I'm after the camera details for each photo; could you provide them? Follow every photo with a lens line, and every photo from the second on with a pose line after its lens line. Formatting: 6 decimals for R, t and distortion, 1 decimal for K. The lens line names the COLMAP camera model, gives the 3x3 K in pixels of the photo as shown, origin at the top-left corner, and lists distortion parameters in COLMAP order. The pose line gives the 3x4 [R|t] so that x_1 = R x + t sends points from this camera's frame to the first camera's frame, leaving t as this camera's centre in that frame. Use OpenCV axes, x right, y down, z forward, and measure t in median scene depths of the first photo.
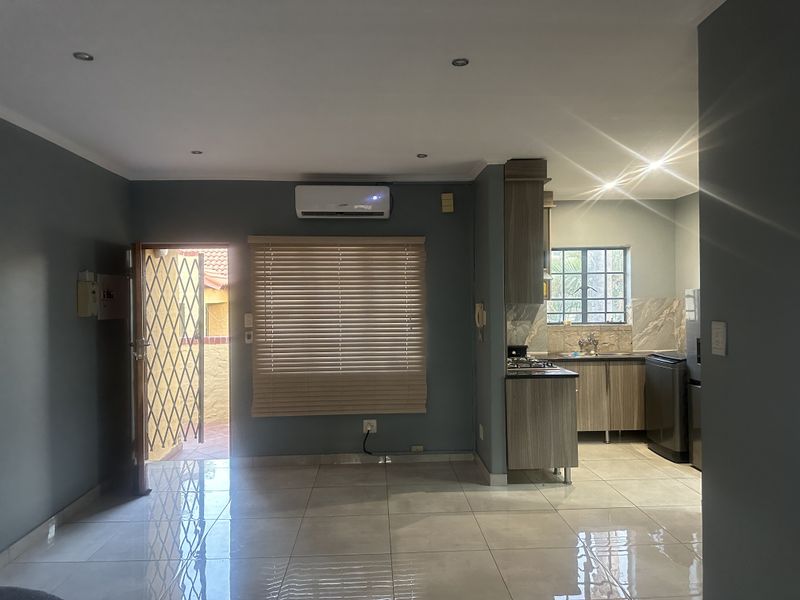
lens RADIAL K [[565.0, 0, 398.4], [0, 565.0, 300.2], [0, 0, 1]] dist [0.056579, -0.006758]
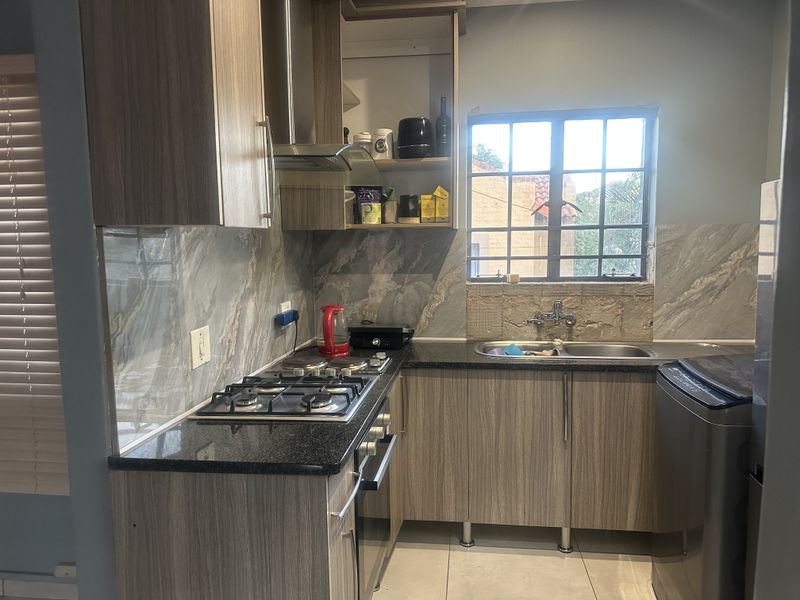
lens RADIAL K [[565.0, 0, 405.8], [0, 565.0, 300.7], [0, 0, 1]] dist [0.056579, -0.006758]
pose [[0.986665, 0.017117, -0.161861, 0.288767], [-0.000393, 0.994702, 0.102797, 0.009808], [0.162763, -0.101363, 0.981445, 0.519858]]
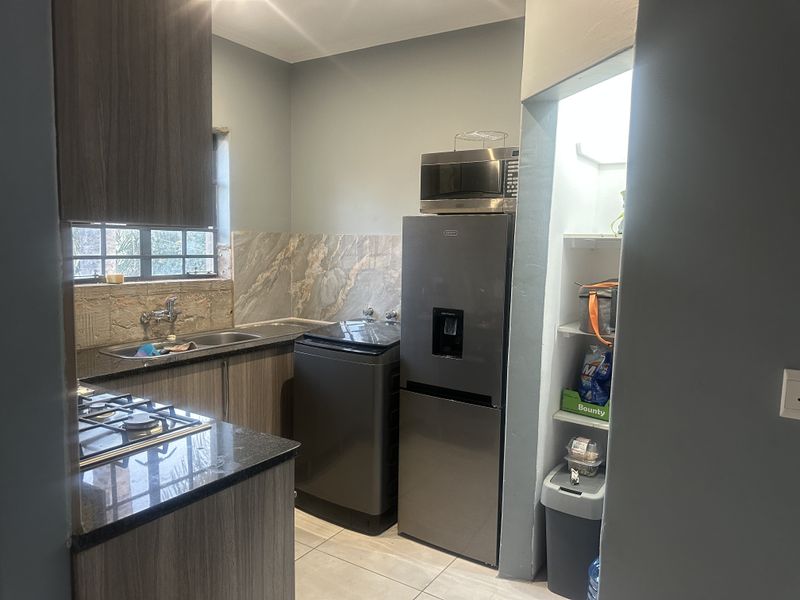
lens RADIAL K [[565.0, 0, 405.1], [0, 565.0, 299.4], [0, 0, 1]] dist [0.056579, -0.006758]
pose [[0.577638, -0.055097, 0.814432, 0.058129], [-0.029419, 0.995666, 0.088224, 0.009238], [-0.815763, -0.074921, 0.573513, 0.550146]]
